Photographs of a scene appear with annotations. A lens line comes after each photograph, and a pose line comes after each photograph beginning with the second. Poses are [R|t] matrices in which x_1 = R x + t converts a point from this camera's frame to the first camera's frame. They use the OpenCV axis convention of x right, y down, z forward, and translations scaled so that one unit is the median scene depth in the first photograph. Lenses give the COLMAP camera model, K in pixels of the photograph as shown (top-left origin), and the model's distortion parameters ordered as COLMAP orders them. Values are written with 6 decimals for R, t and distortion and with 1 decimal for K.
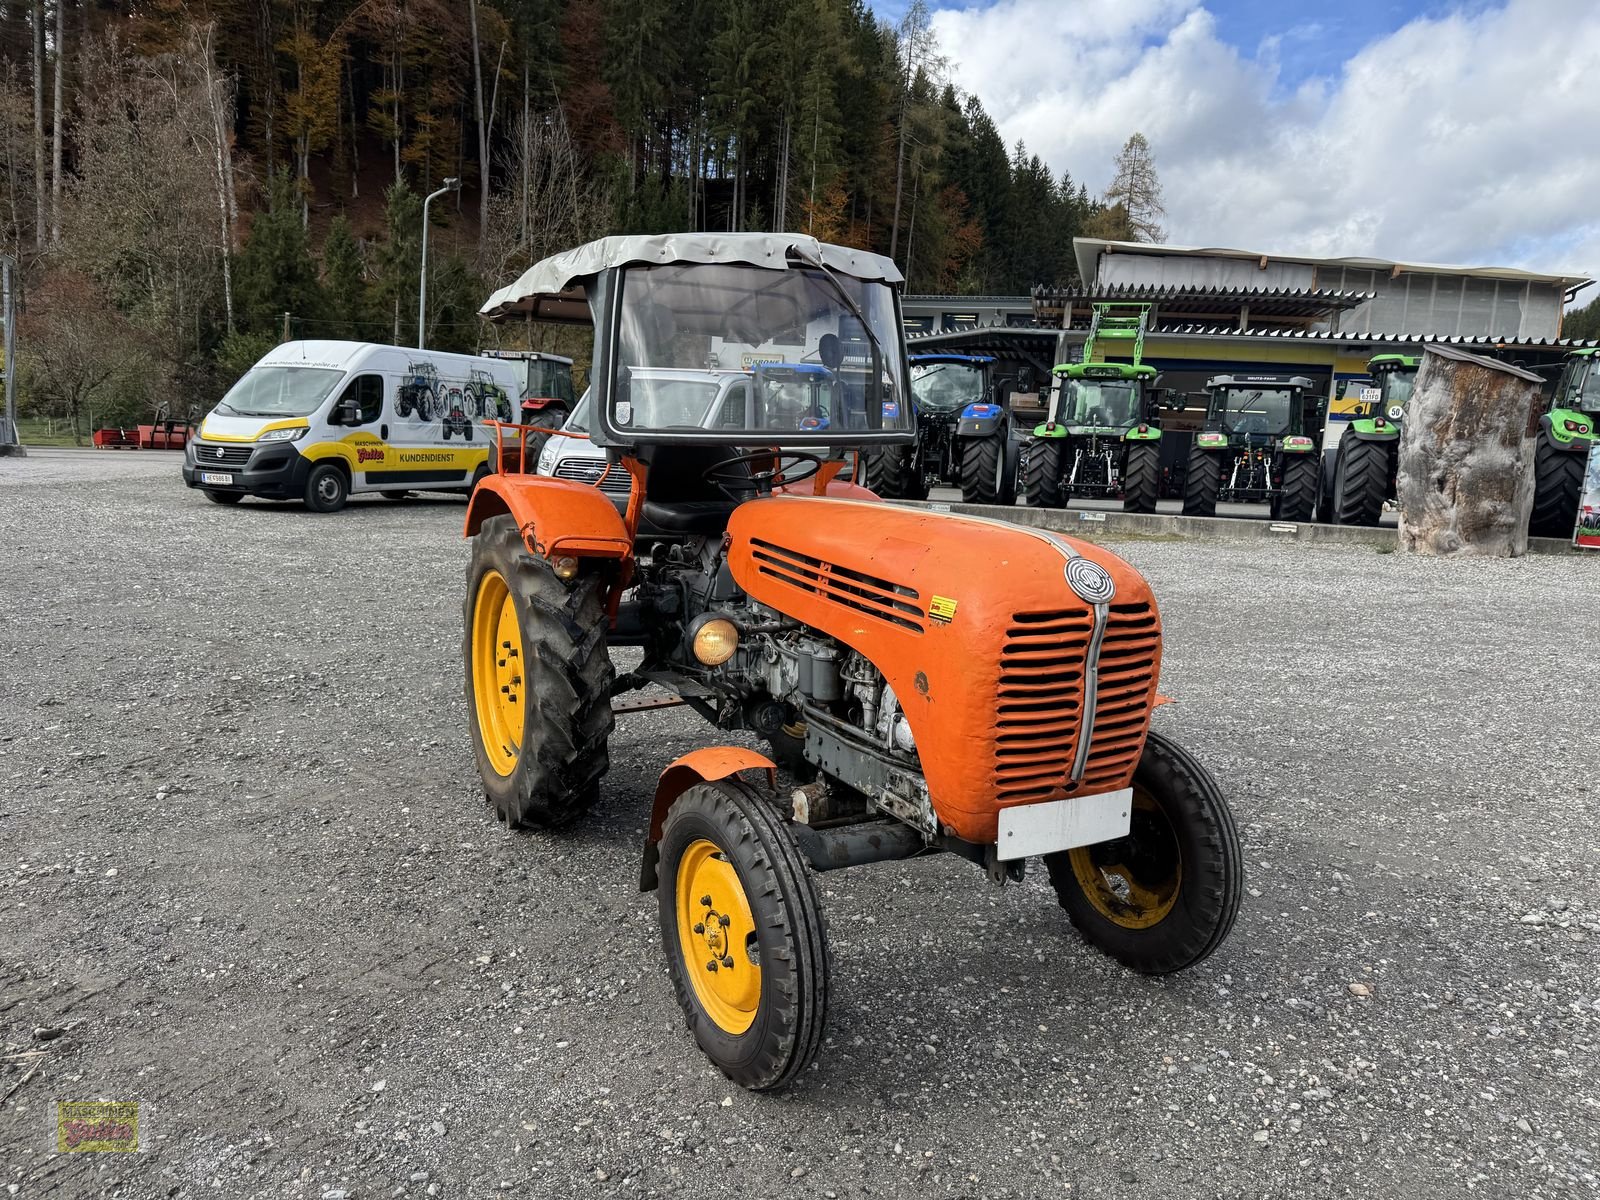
lens RADIAL K [[1124.0, 0, 807.2], [0, 1124.0, 597.4], [0, 0, 1]] dist [0.036680, -0.040365]
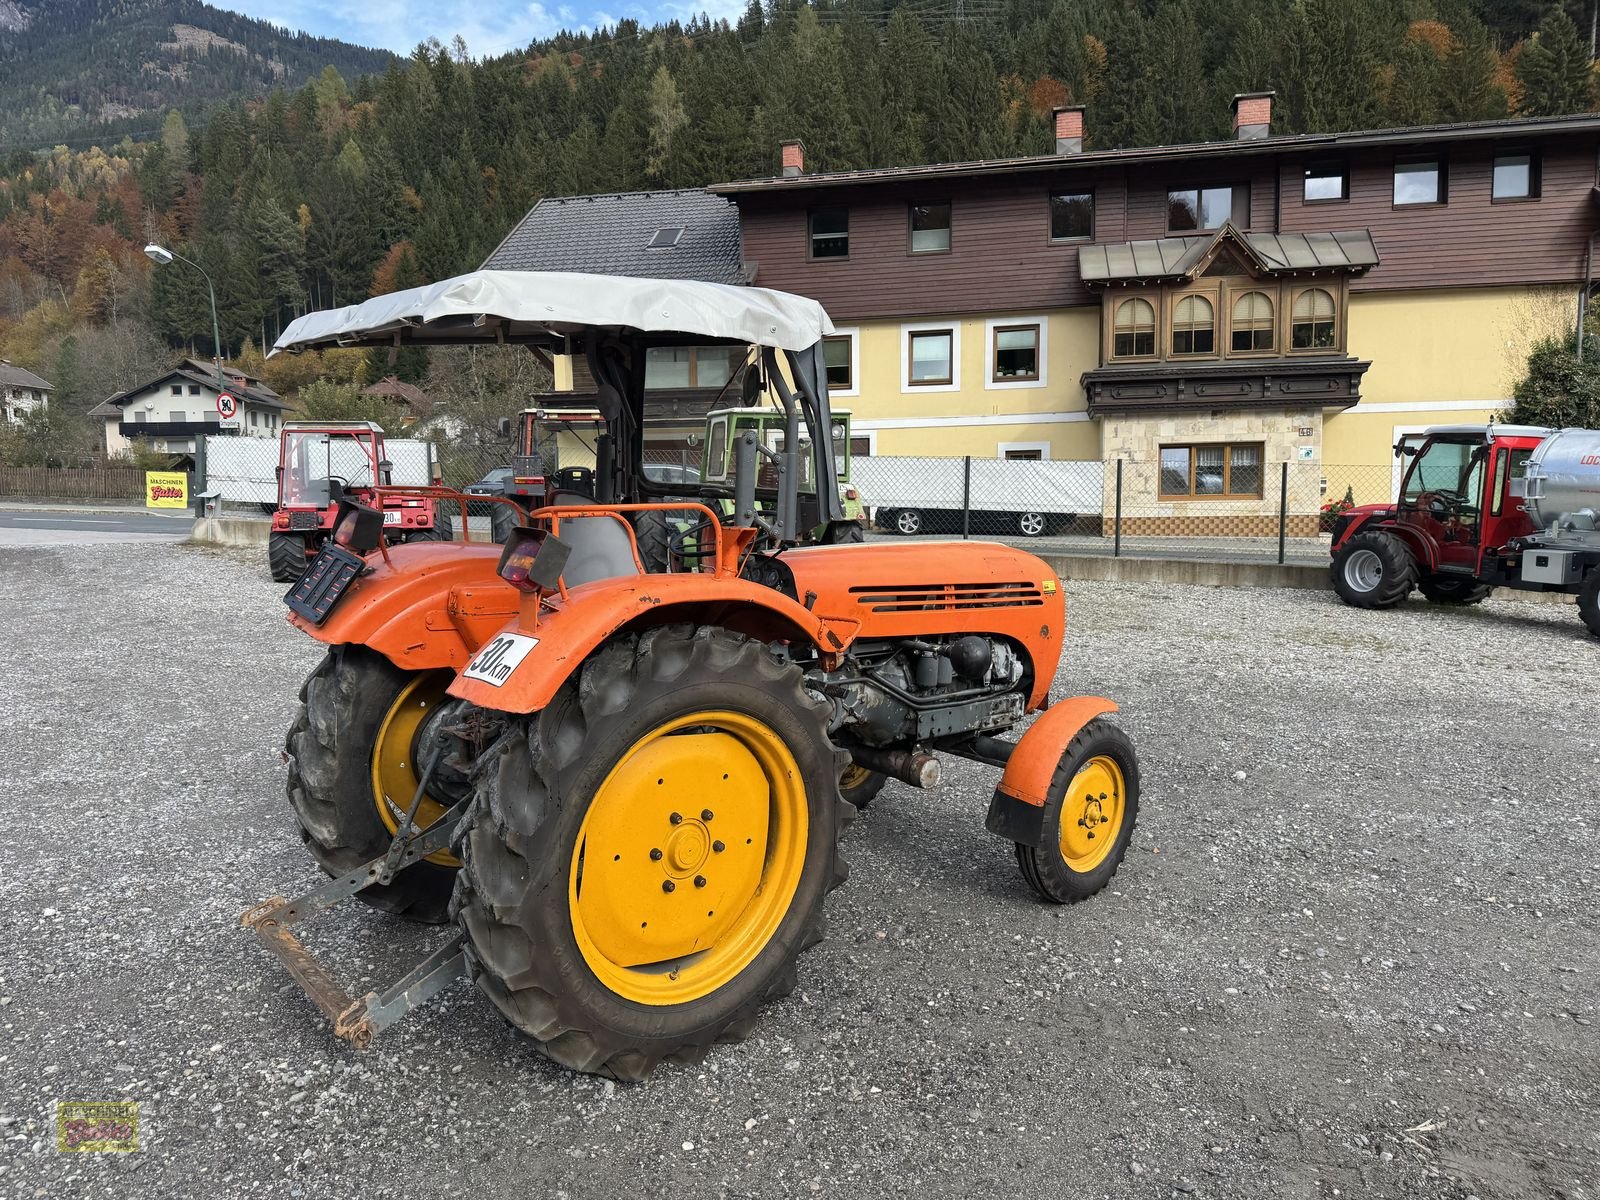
lens RADIAL K [[1124.0, 0, 786.4], [0, 1124.0, 589.6], [0, 0, 1]] dist [0.036680, -0.040365]
pose [[-0.194994, -0.147975, 0.969578, -0.231100], [0.116620, 0.978043, 0.172720, -0.051818], [-0.973847, 0.146751, -0.173456, 0.255317]]
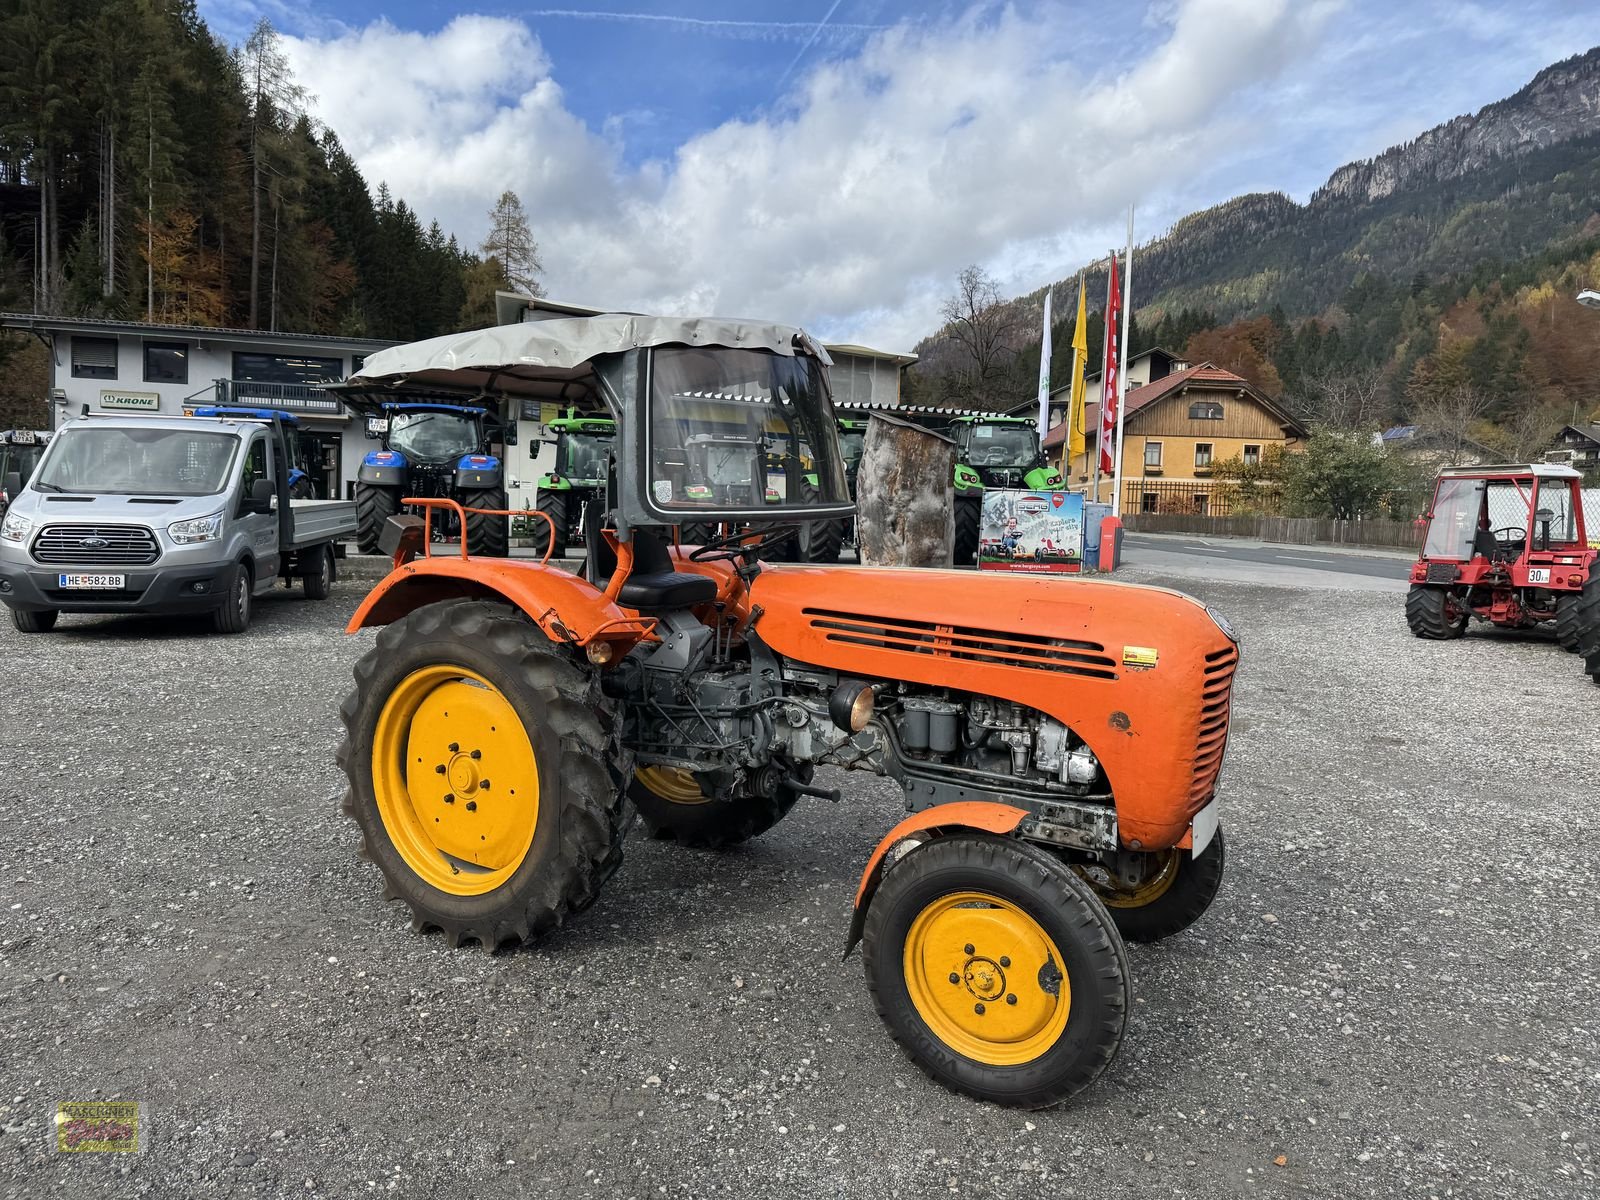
lens RADIAL K [[1124.0, 0, 804.3], [0, 1124.0, 583.9], [0, 0, 1]] dist [0.036680, -0.040365]
pose [[0.862290, -0.057521, 0.503138, -0.116538], [0.084054, 0.996004, -0.030186, -0.009094], [-0.499391, 0.068320, 0.863679, 0.019399]]
